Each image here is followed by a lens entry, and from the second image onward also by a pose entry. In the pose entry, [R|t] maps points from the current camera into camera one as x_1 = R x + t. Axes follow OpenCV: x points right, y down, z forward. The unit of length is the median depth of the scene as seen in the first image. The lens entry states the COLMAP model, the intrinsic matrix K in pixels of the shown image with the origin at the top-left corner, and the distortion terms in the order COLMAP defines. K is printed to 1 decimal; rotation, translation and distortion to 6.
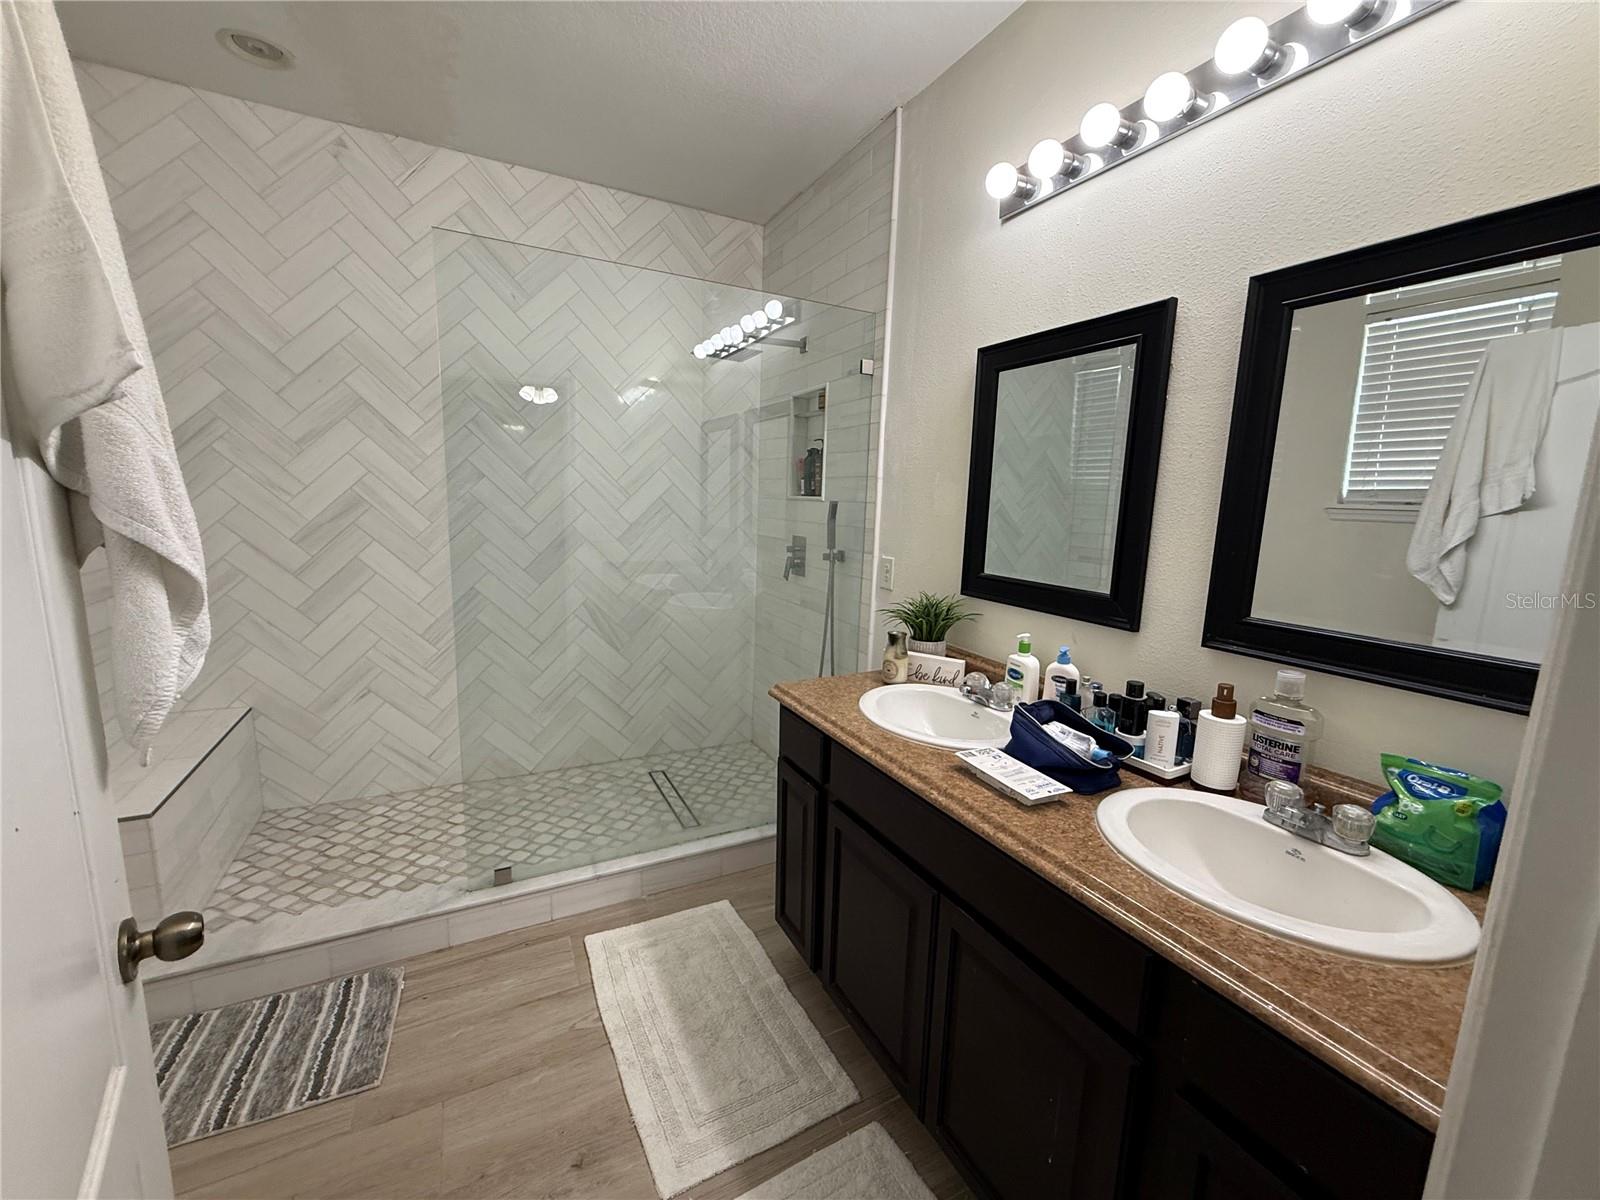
lens RADIAL K [[638.3, 0, 802.5], [0, 638.3, 603.8], [0, 0, 1]] dist [-0.000712, 0.001155]
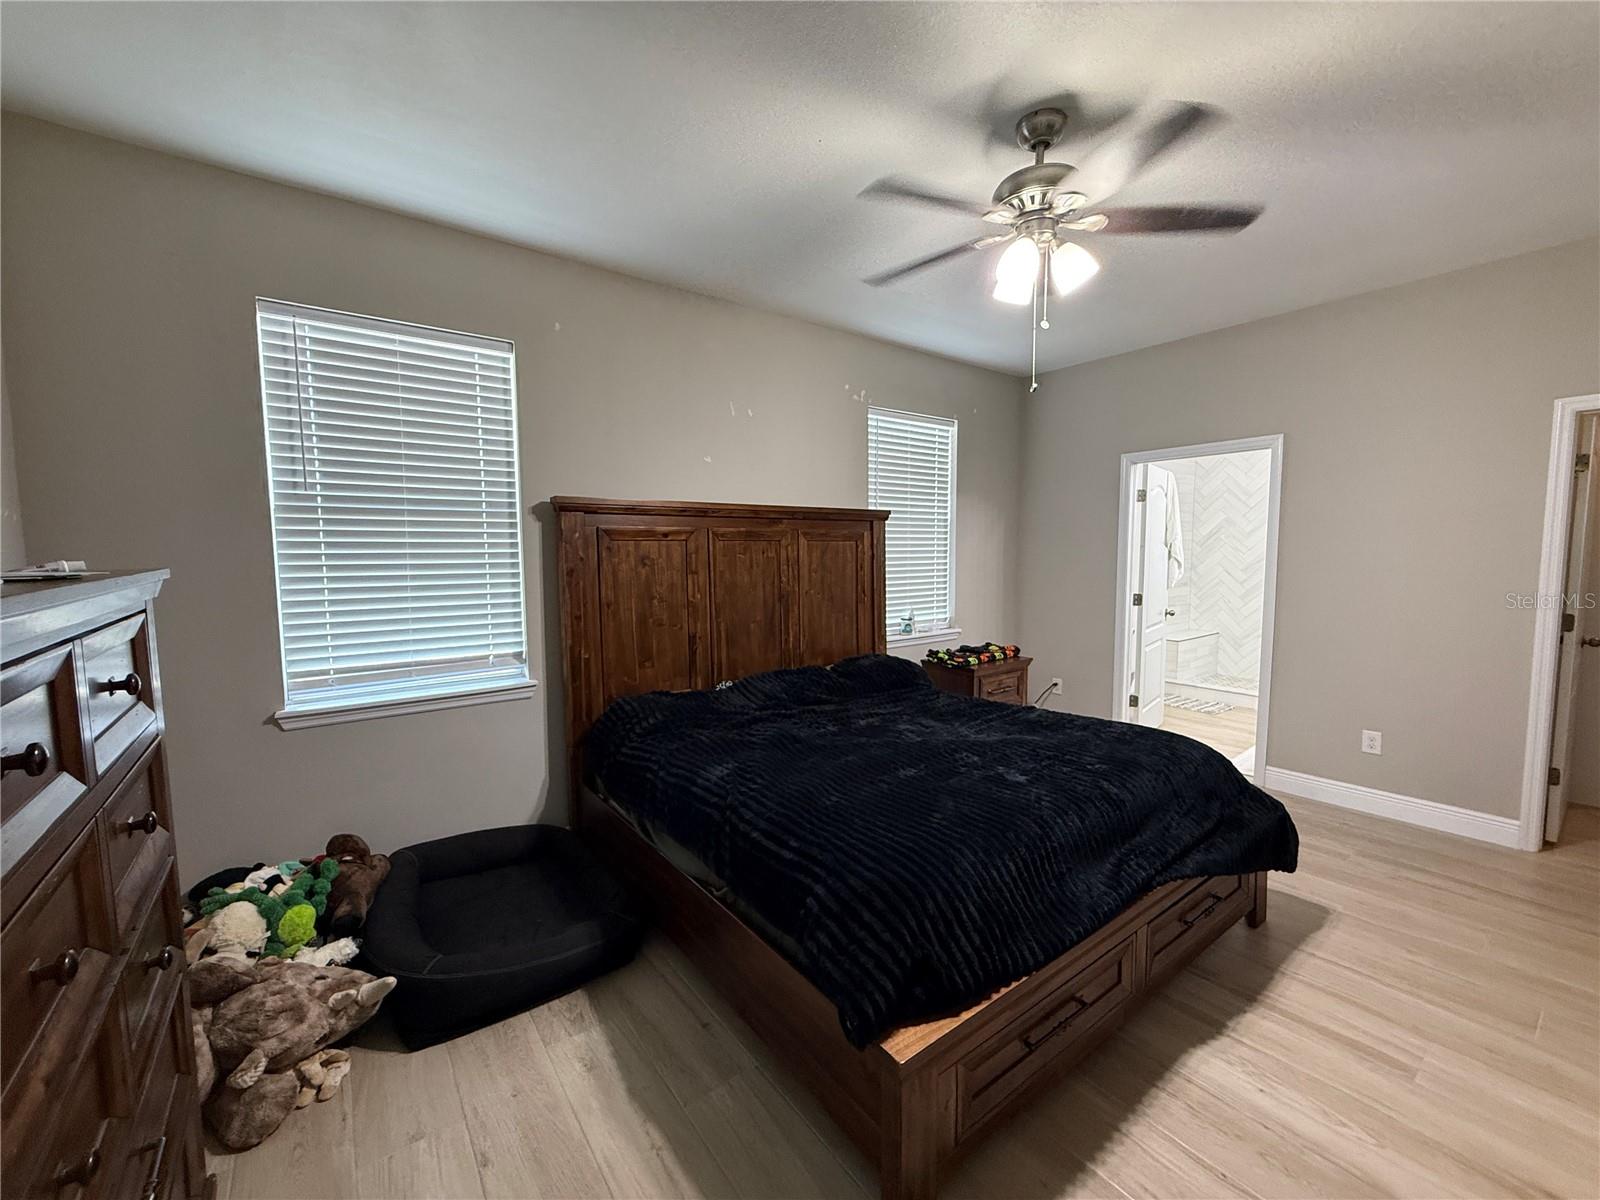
lens RADIAL K [[638.3, 0, 797.3], [0, 638.3, 598.9], [0, 0, 1]] dist [-0.000712, 0.001155]
pose [[0.161947, 0.052339, -0.985410, 1.438416], [-0.150740, 0.988185, 0.027713, 0.211302], [0.975218, 0.144052, 0.167924, -1.156914]]
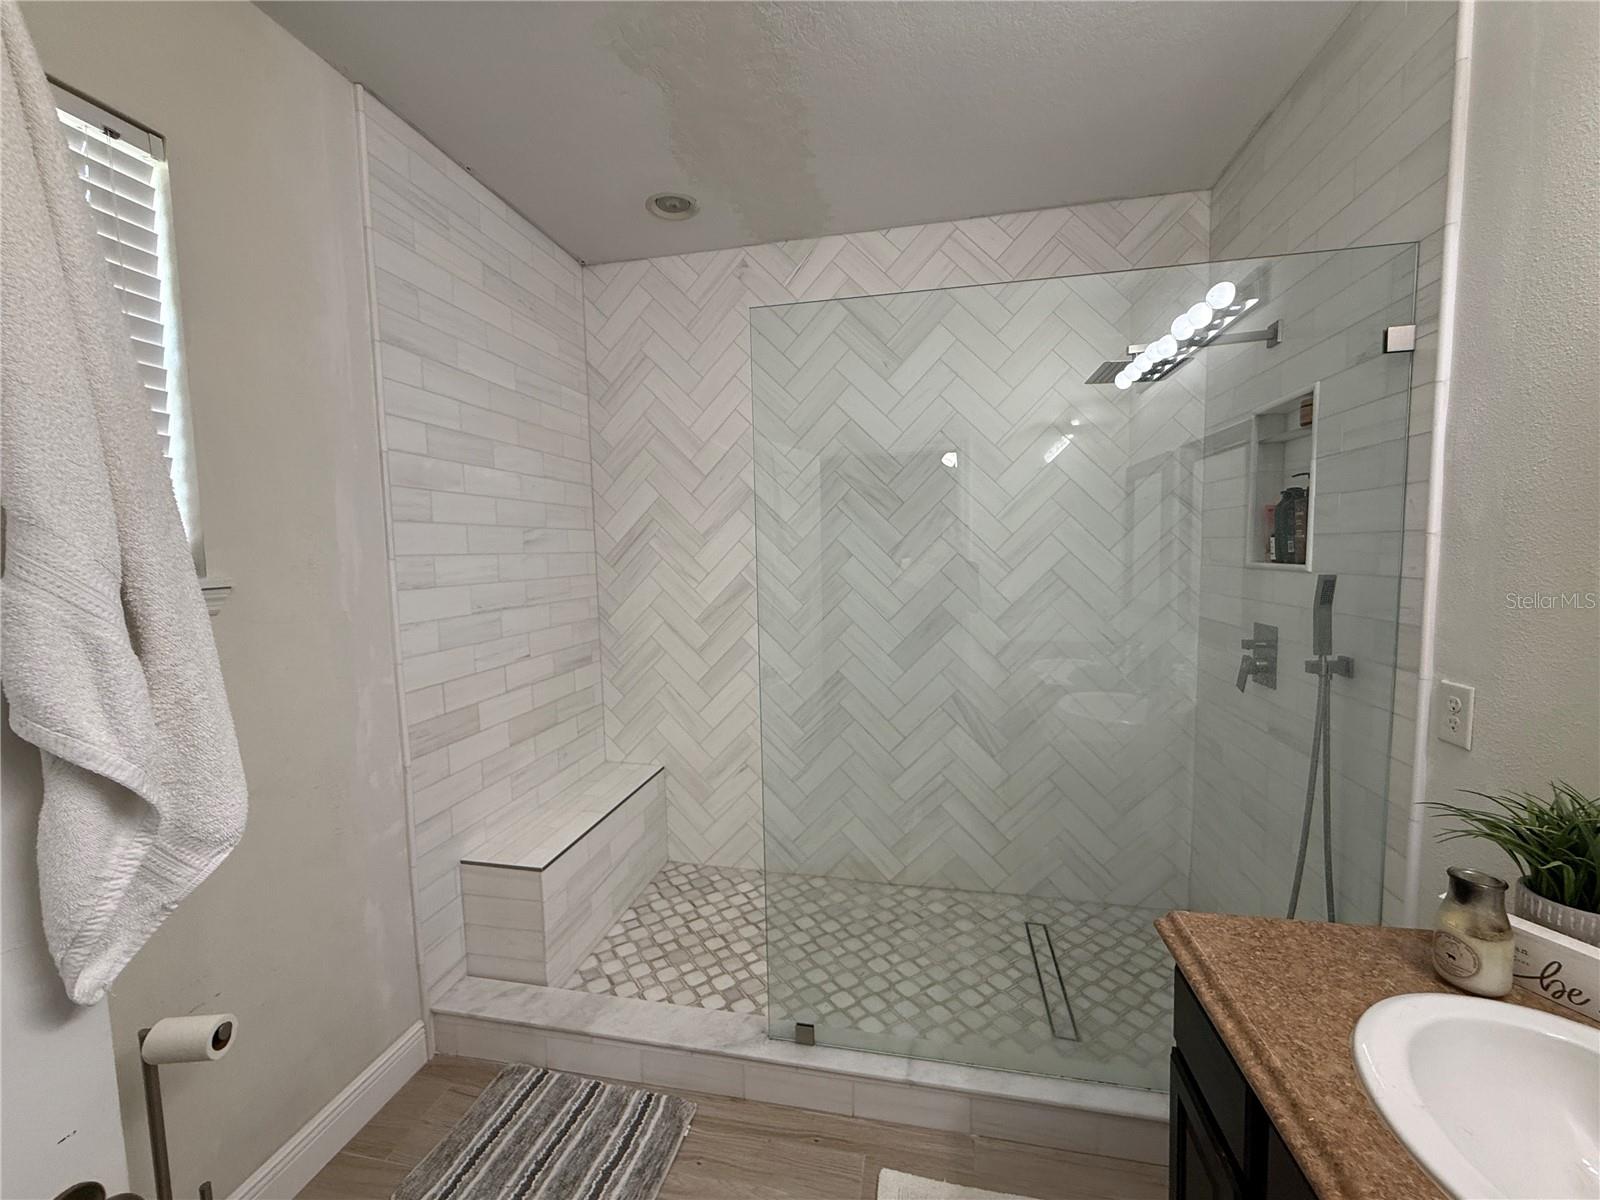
lens RADIAL K [[638.3, 0, 801.8], [0, 638.3, 599.1], [0, 0, 1]] dist [-0.000712, 0.001155]
pose [[0.773060, 0.002563, -0.634328, 0.048550], [-0.059900, 0.995818, -0.068978, -0.069848], [0.631498, 0.091320, 0.769981, 0.243622]]
